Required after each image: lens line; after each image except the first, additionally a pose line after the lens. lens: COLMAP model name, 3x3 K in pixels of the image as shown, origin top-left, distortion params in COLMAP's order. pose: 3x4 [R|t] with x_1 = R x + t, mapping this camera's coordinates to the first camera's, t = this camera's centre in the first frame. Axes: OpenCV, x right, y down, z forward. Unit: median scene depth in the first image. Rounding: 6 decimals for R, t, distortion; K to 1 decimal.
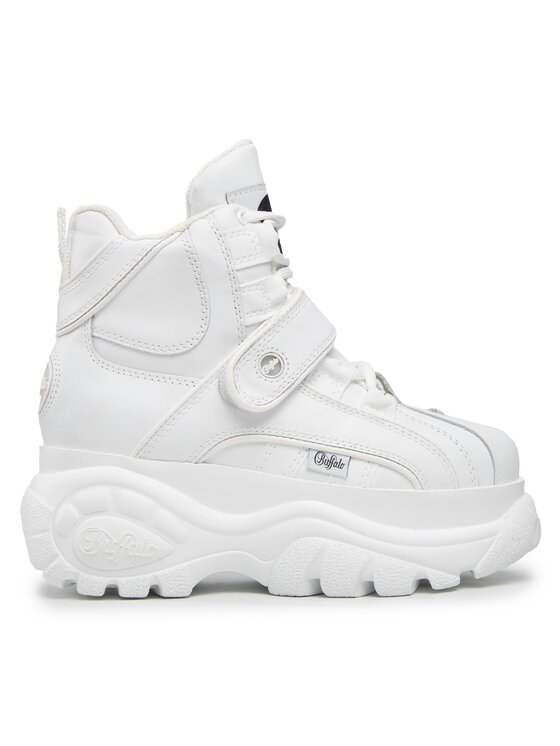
lens RADIAL K [[1343.6, 0, 279.7], [0, 1343.6, 373.0], [0, 0, 1]] dist [-0.026870, 0.000000]
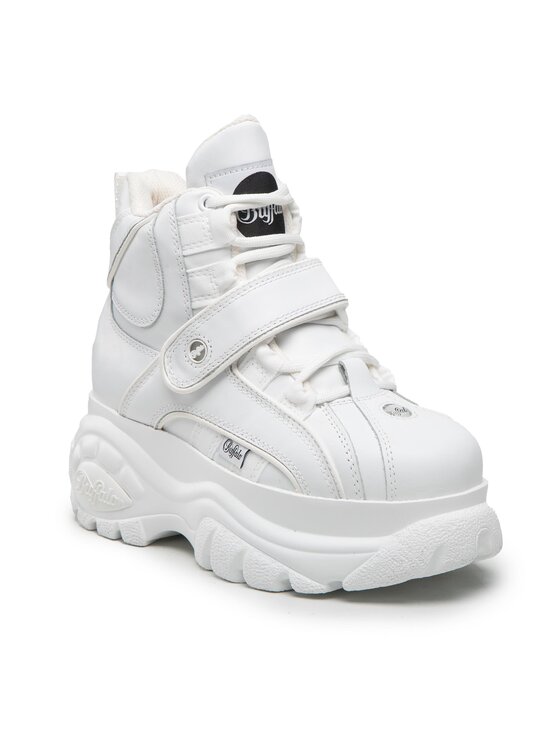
lens RADIAL K [[1715.6, 0, 280.1], [0, 1715.6, 373.2], [0, 0, 1]] dist [0.017789, 0.000000]
pose [[0.755781, 0.144634, -0.638651, 0.891951], [-0.035976, 0.983000, 0.180045, -0.230159], [0.653835, -0.113099, 0.748137, 0.038100]]
